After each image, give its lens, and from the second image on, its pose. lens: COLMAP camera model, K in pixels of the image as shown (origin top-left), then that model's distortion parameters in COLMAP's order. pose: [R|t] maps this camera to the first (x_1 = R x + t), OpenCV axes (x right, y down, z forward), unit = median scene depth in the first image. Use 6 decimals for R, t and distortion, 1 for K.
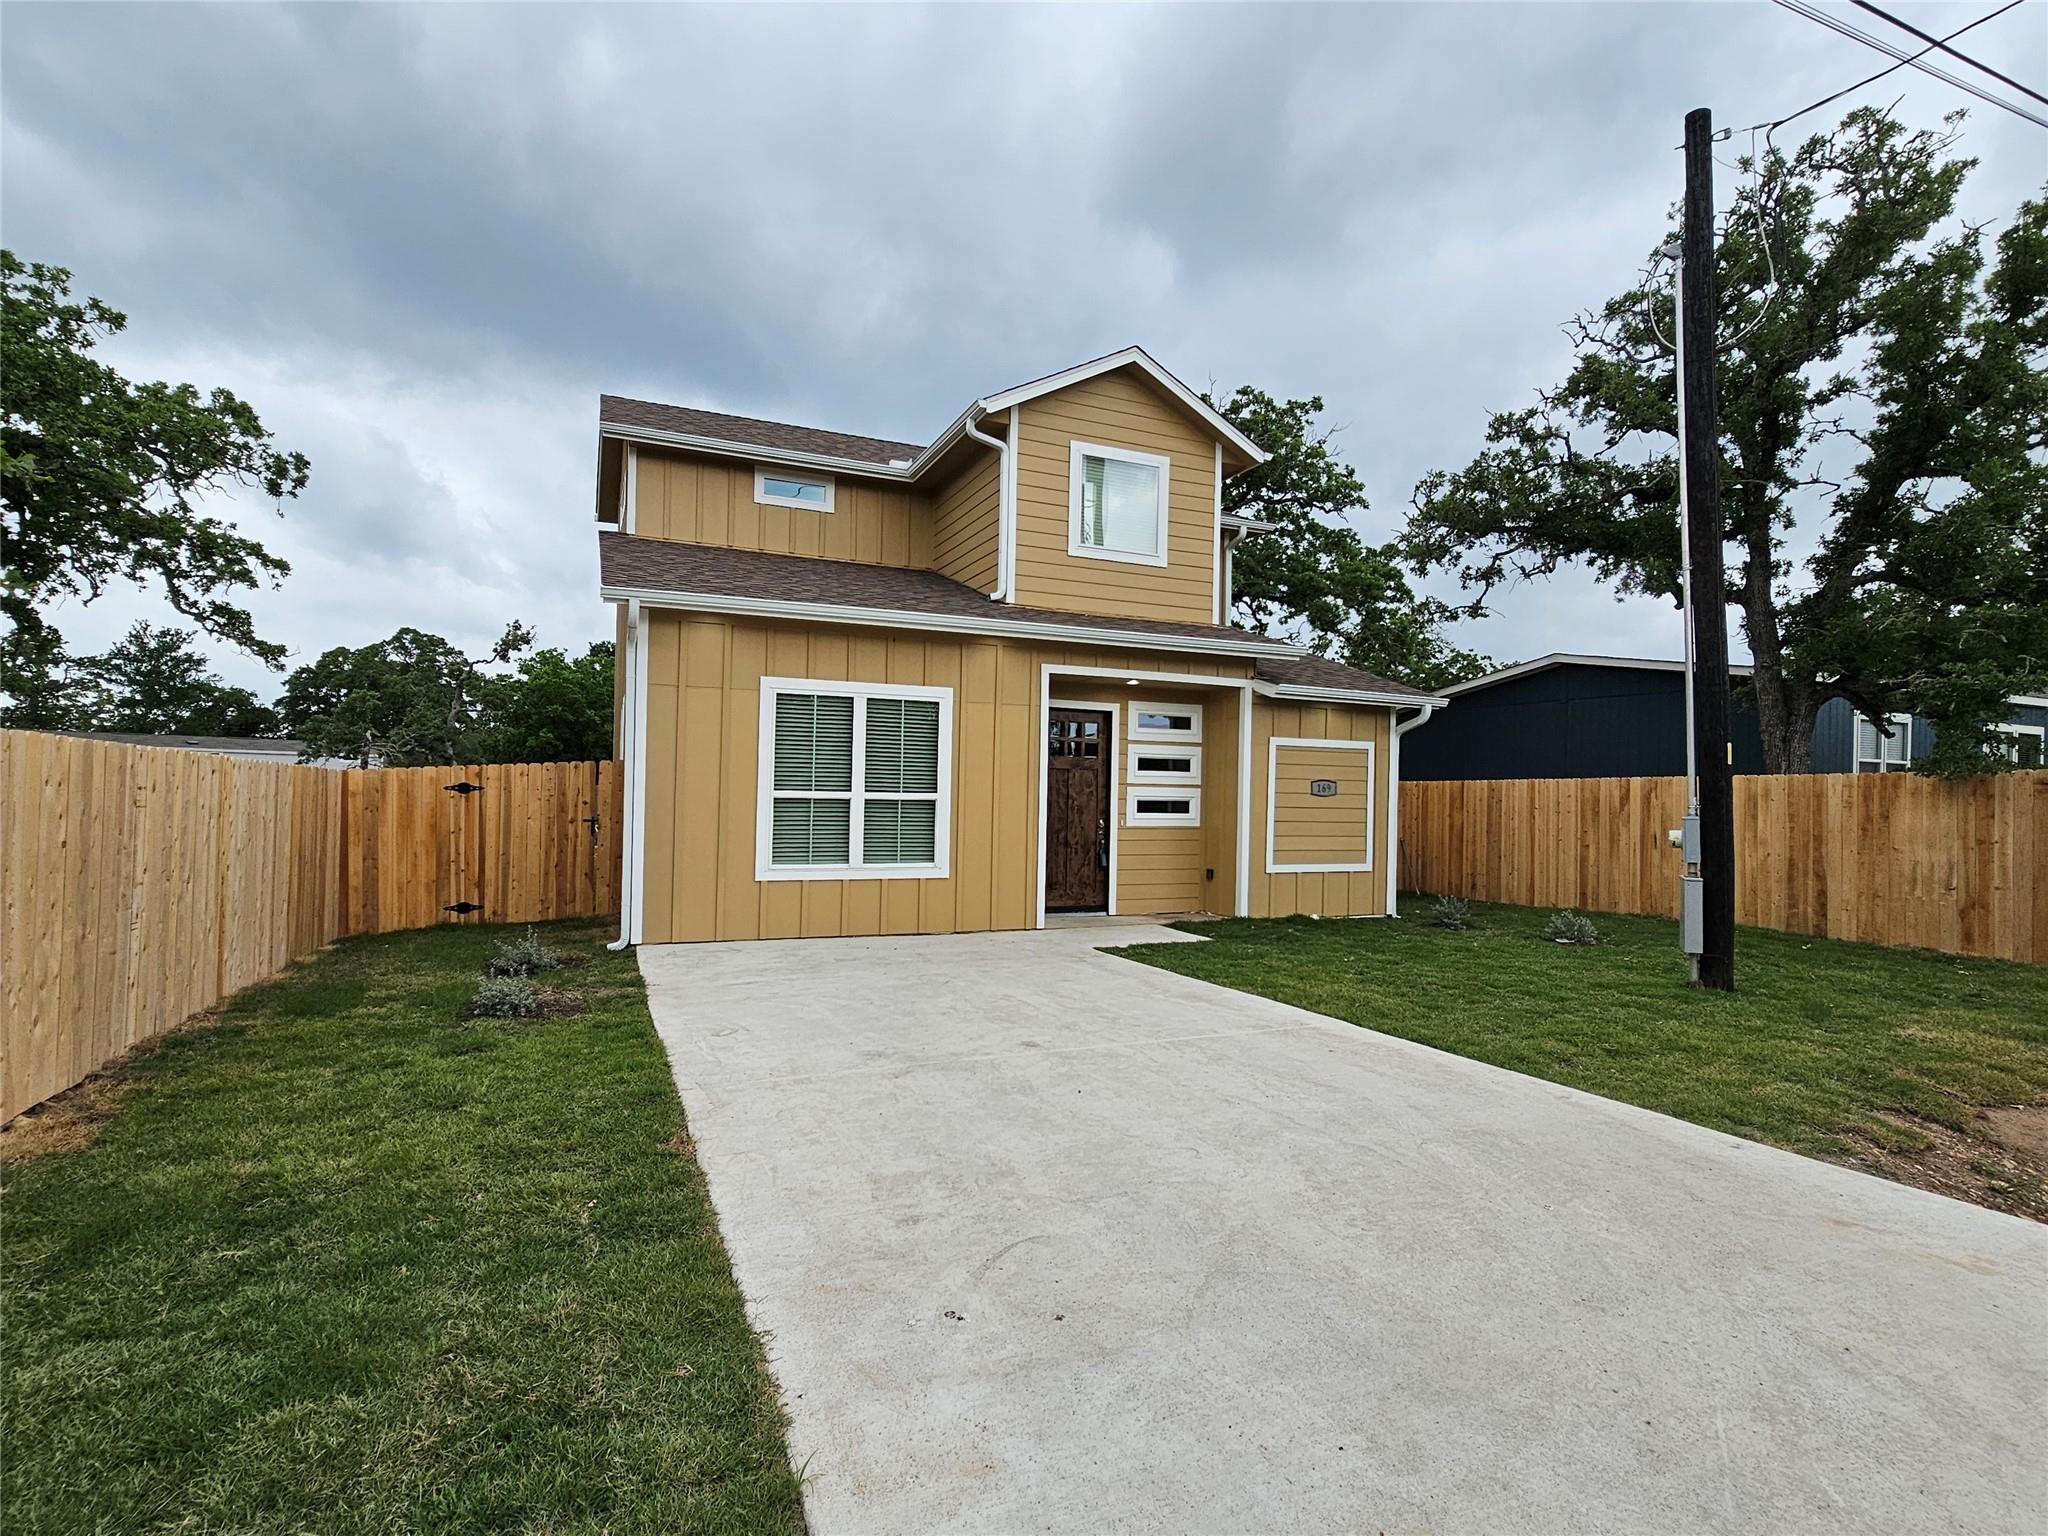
lens RADIAL K [[1011.1, 0, 1026.4], [0, 1011.1, 774.7], [0, 0, 1]] dist [-0.005807, 0.002999]
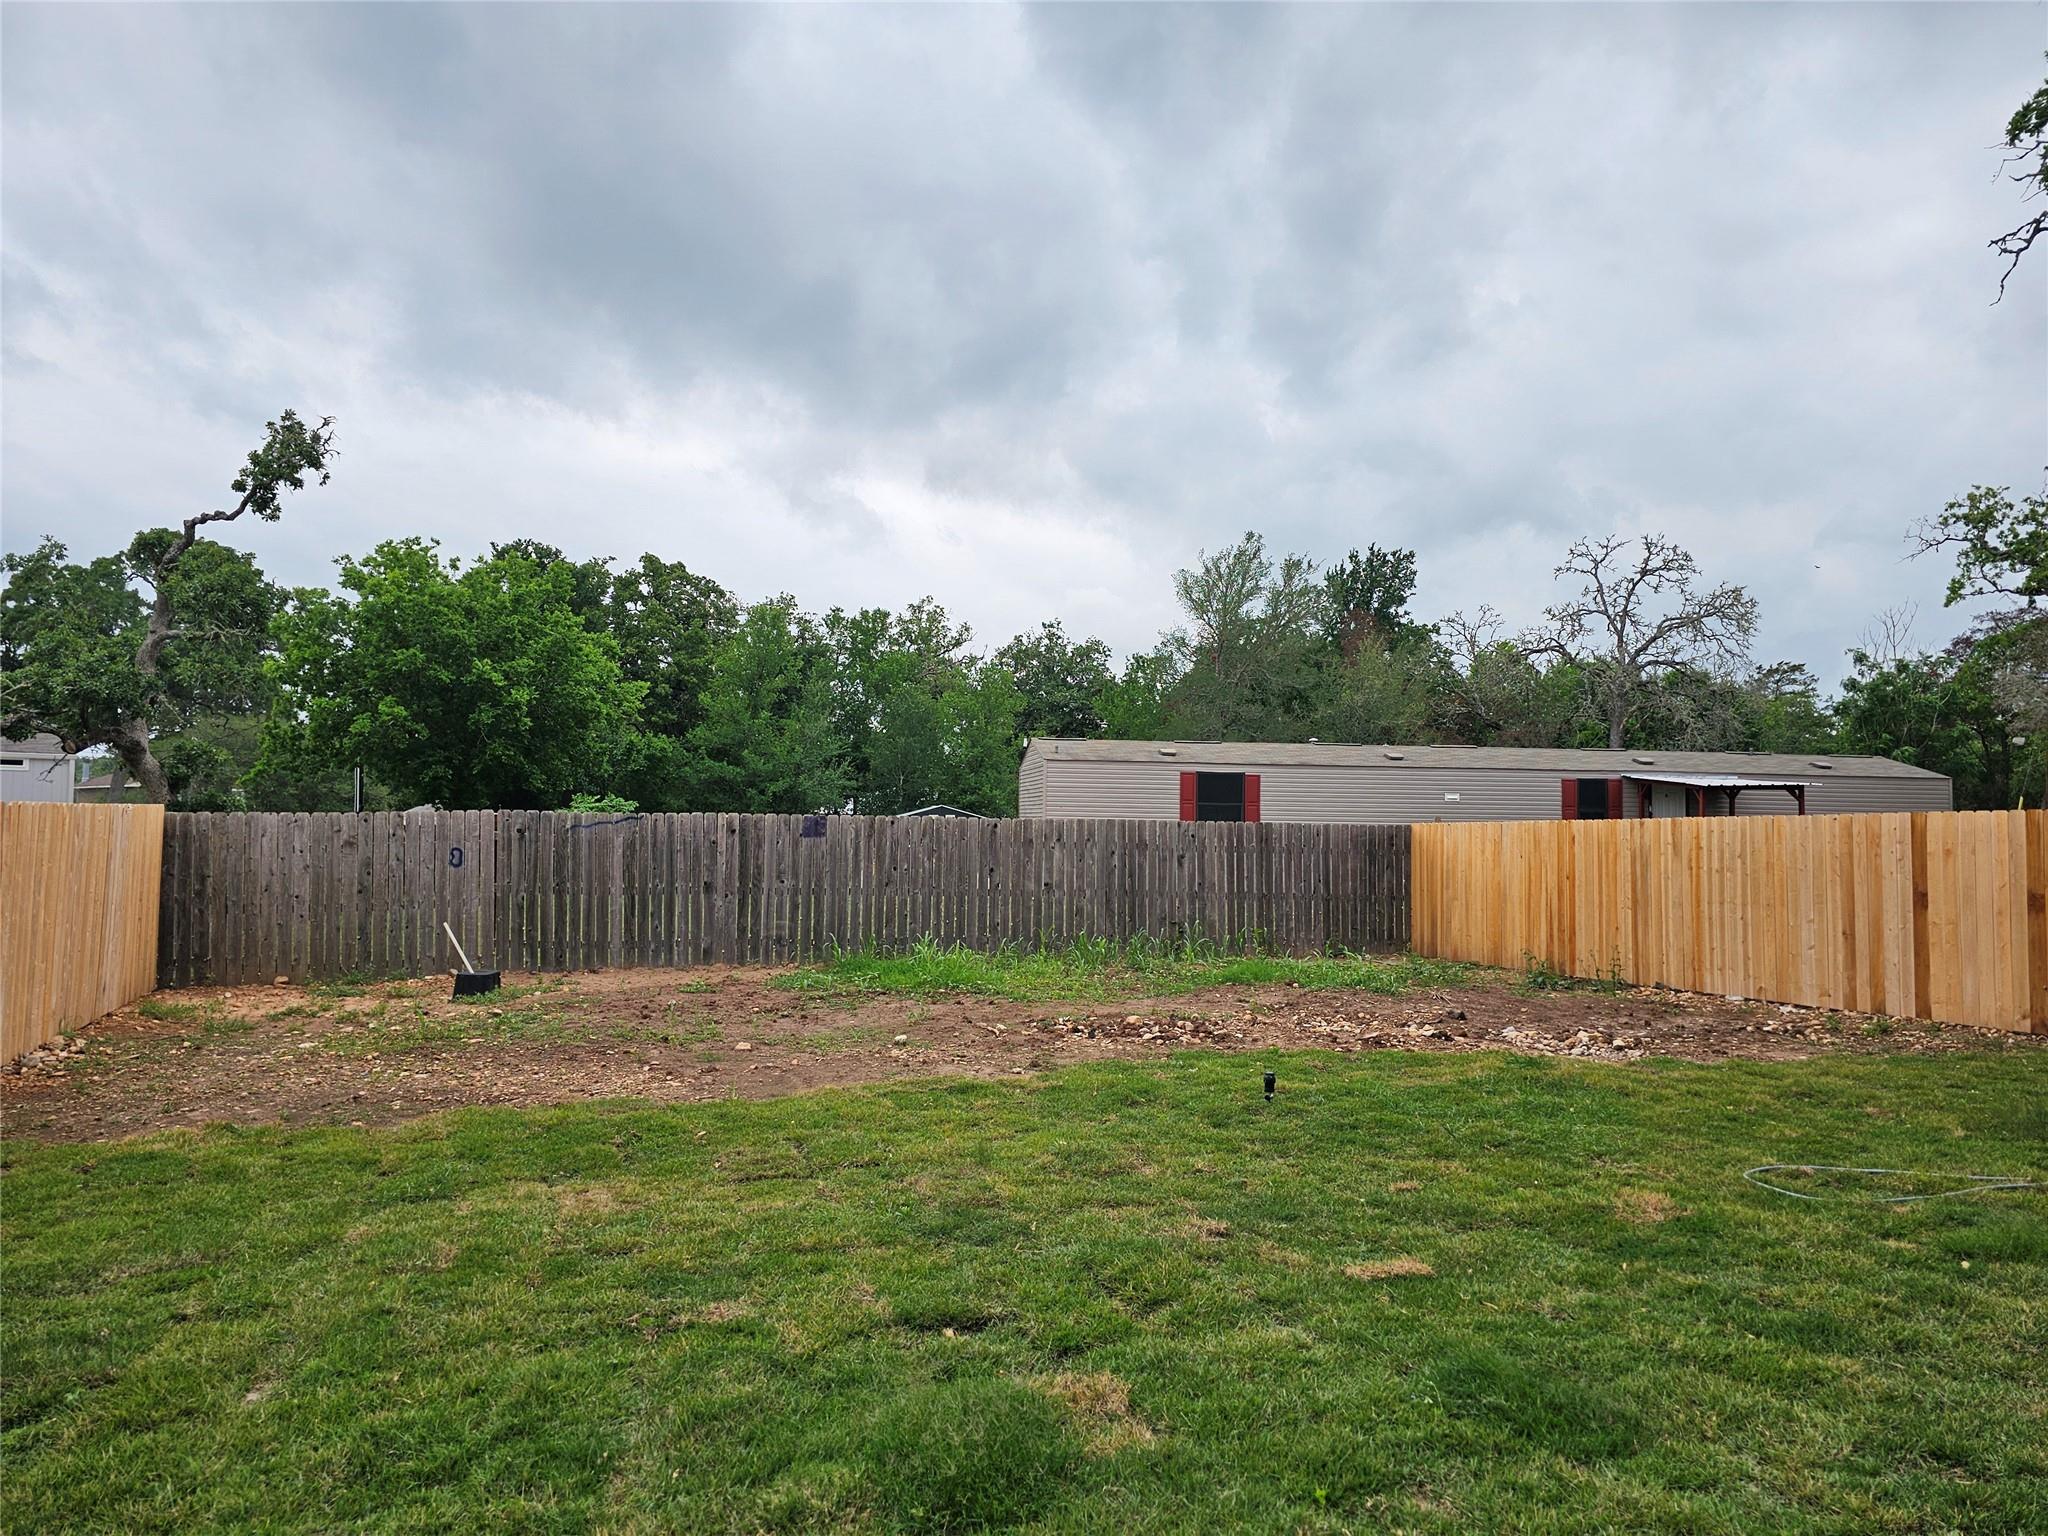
lens RADIAL K [[1425.9, 0, 1035.9], [0, 1425.9, 764.5], [0, 0, 1]] dist [0.014112, 0.001125]
pose [[0.998475, -0.004792, -0.055005, -0.533070], [0.003459, 0.999699, -0.024298, 0.016300], [0.055105, 0.024070, 0.998190, 1.360724]]
